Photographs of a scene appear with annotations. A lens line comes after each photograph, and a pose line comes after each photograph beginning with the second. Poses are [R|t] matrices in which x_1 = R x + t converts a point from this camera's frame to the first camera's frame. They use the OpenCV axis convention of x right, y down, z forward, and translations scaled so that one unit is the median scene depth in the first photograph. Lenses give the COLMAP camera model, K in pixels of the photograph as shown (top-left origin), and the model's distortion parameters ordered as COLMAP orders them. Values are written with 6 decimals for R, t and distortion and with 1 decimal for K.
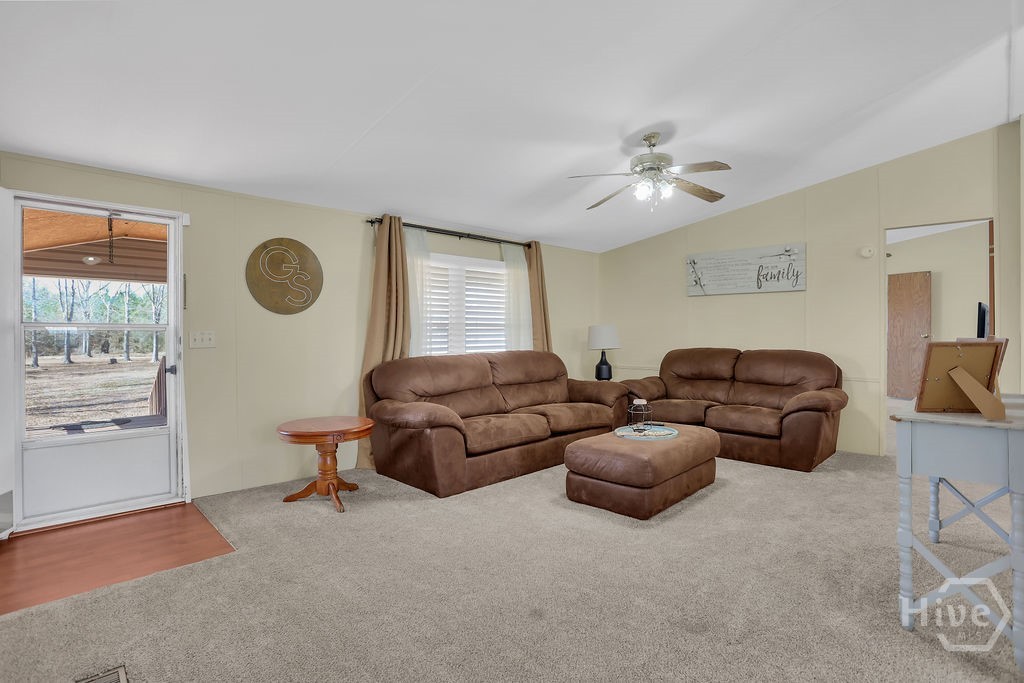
lens RADIAL K [[504.6, 0, 521.7], [0, 504.6, 337.0], [0, 0, 1]] dist [-0.060197, 0.016477]
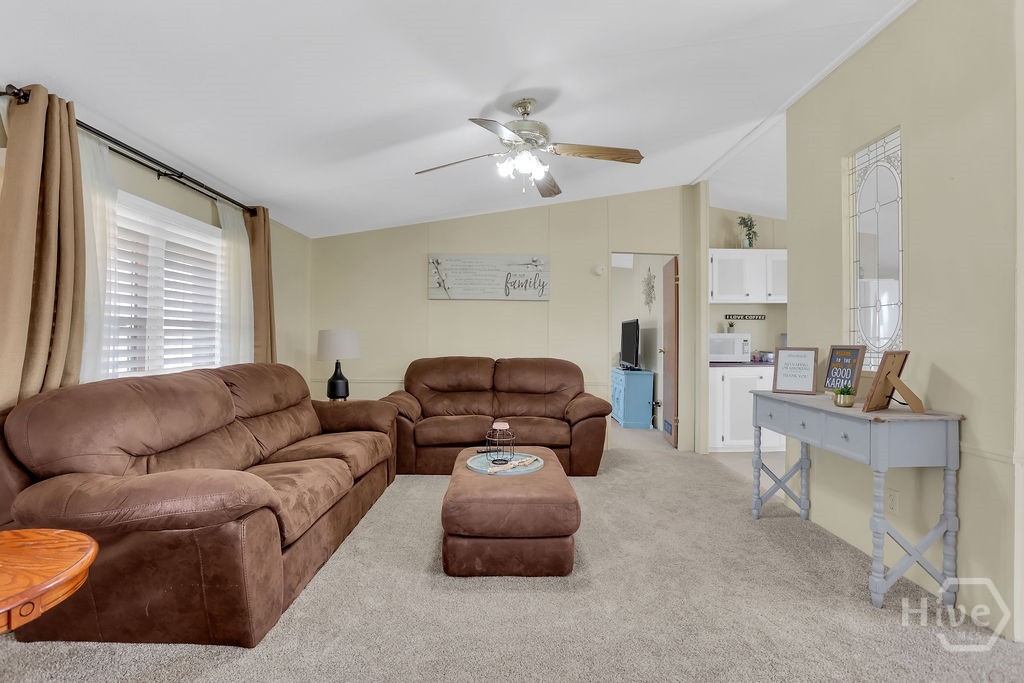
lens RADIAL K [[504.6, 0, 513.5], [0, 504.6, 336.9], [0, 0, 1]] dist [-0.060197, 0.016477]
pose [[0.706094, 0.016154, 0.707933, -0.245529], [-0.006097, 0.999841, -0.016734, 0.000400], [-0.708092, 0.007500, 0.706081, 0.317957]]
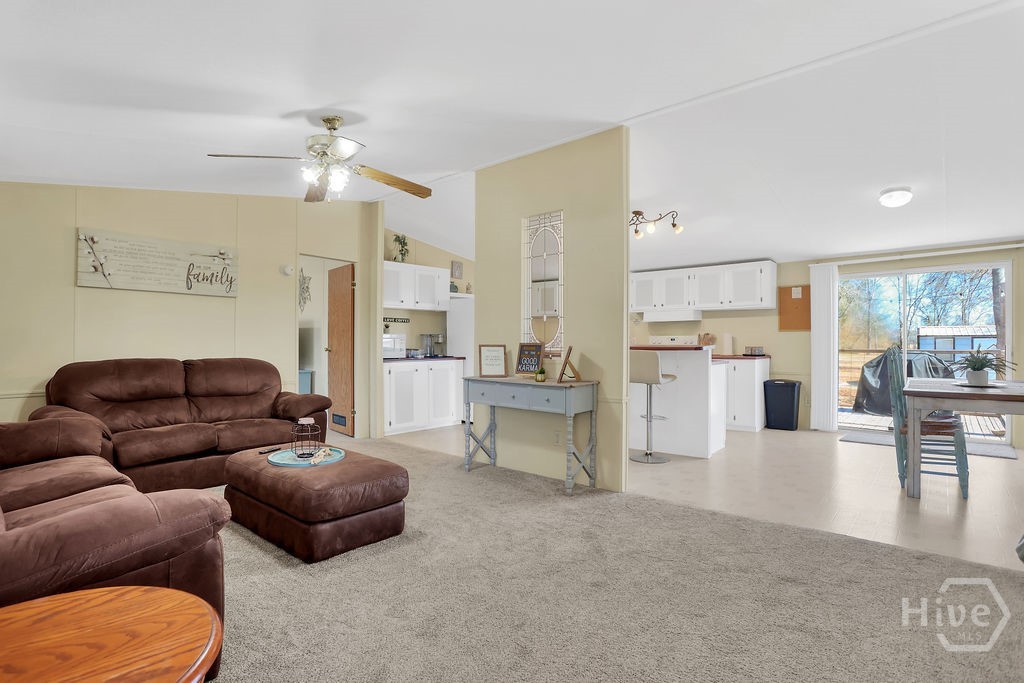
lens RADIAL K [[504.6, 0, 515.4], [0, 504.6, 341.4], [0, 0, 1]] dist [-0.060197, 0.016477]
pose [[-0.064105, 0.008618, 0.997906, -0.471598], [0.002259, 0.999961, -0.008491, 0.003237], [-0.997941, 0.001710, -0.064122, 0.537728]]
